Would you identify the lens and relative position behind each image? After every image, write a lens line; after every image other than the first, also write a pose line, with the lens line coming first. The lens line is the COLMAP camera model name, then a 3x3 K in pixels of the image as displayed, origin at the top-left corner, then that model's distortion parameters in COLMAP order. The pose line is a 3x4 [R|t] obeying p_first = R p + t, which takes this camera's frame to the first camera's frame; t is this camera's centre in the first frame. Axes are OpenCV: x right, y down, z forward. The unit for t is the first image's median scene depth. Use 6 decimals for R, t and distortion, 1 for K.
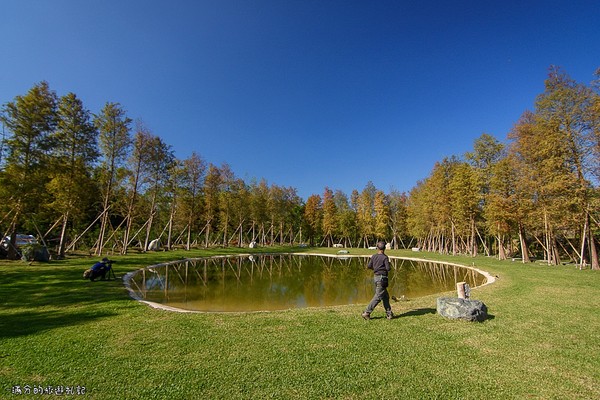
lens RADIAL K [[300.2, 0, 300.0], [0, 300.2, 200.0], [0, 0, 1]] dist [0.002190, 0.000205]
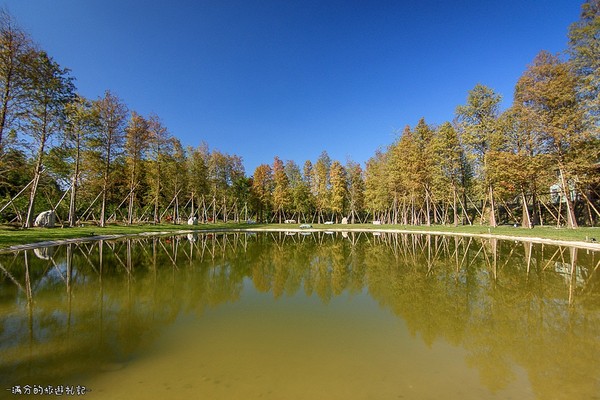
lens RADIAL K [[300.2, 0, 300.0], [0, 300.2, 200.0], [0, 0, 1]] dist [0.002190, 0.000205]
pose [[0.975192, -0.002614, 0.221345, -0.046416], [-0.011026, 0.998116, 0.060362, 0.035266], [-0.221086, -0.061305, 0.973326, 0.131302]]
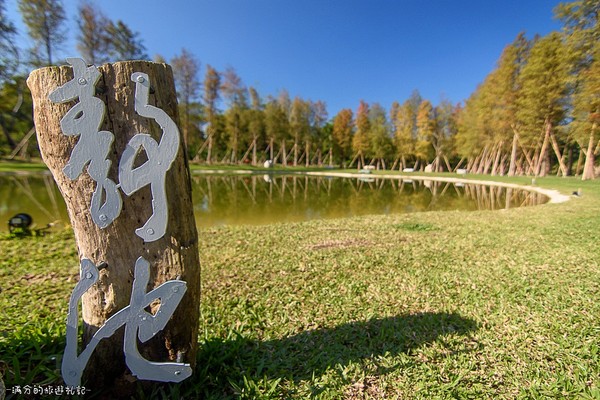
lens RADIAL K [[287.6, 0, 300.0], [0, 287.6, 200.0], [0, 0, 1]] dist [0.004536, 0.000140]
pose [[0.982473, 0.033796, -0.183317, 0.088231], [0.010937, 0.971282, 0.237679, 0.043095], [0.186085, -0.235518, 0.953889, 0.139445]]
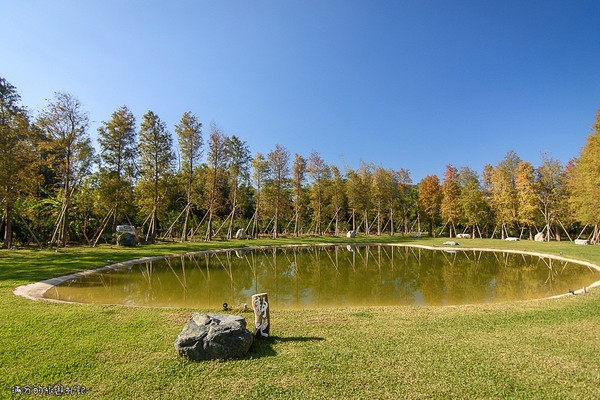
lens RADIAL K [[303.1, 0, 291.1], [0, 303.1, 198.4], [0, 0, 1]] dist [-0.000775, -0.000342]
pose [[0.869656, -0.052171, -0.490893, 0.135511], [0.067613, 0.997617, 0.013757, 0.009981], [0.489006, -0.045155, 0.871111, 0.073038]]
